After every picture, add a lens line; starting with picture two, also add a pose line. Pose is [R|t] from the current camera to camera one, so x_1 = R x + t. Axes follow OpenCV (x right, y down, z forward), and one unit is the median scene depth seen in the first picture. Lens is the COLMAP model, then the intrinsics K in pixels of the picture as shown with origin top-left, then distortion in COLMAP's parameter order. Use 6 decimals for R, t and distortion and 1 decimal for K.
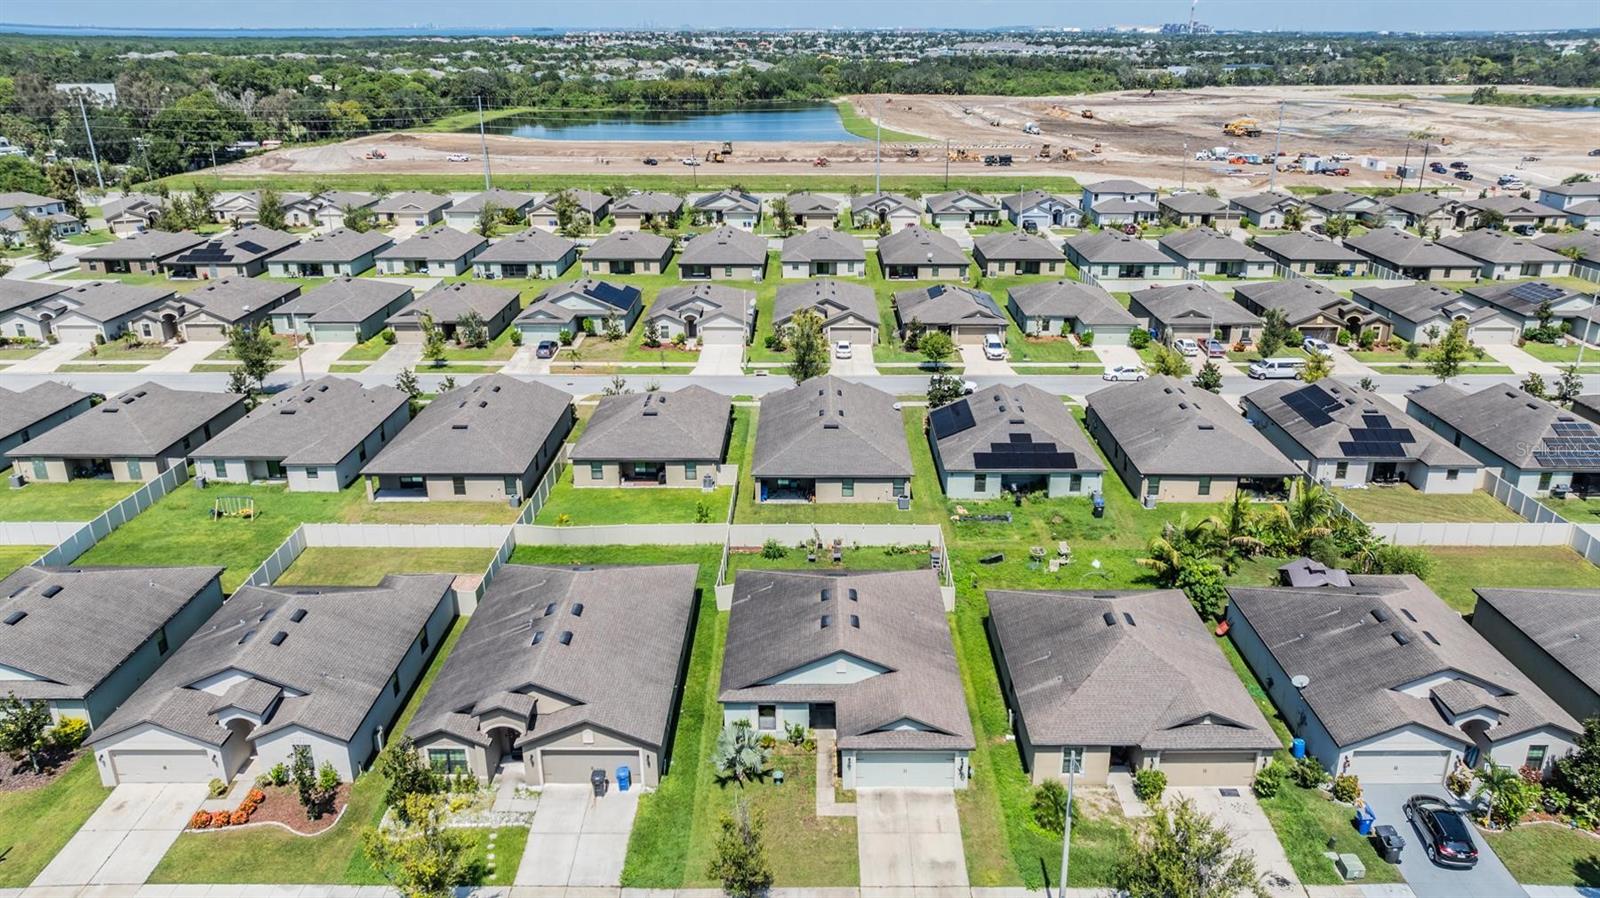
lens RADIAL K [[1129.3, 0, 816.0], [0, 1129.3, 446.6], [0, 0, 1]] dist [-0.028669, 0.011602]
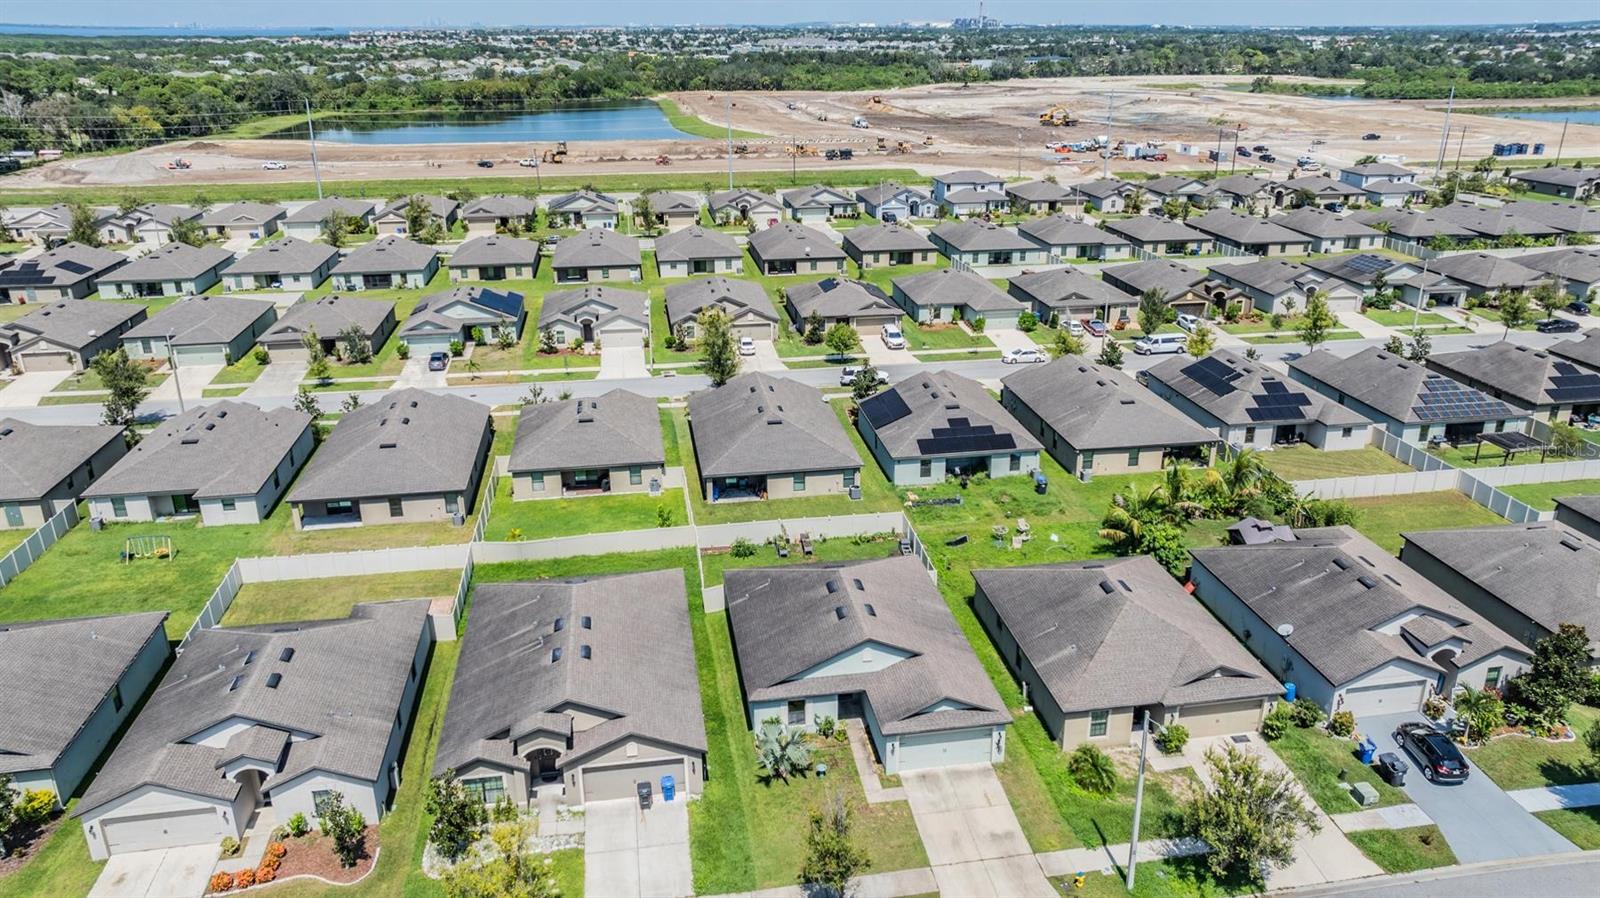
lens RADIAL K [[1129.3, 0, 816.0], [0, 1129.3, 446.6], [0, 0, 1]] dist [-0.028669, 0.011602]
pose [[0.985525, -0.062592, 0.157555, -0.109176], [0.062166, 0.998037, 0.007633, -0.001527], [-0.157724, 0.002272, 0.987481, 0.004774]]
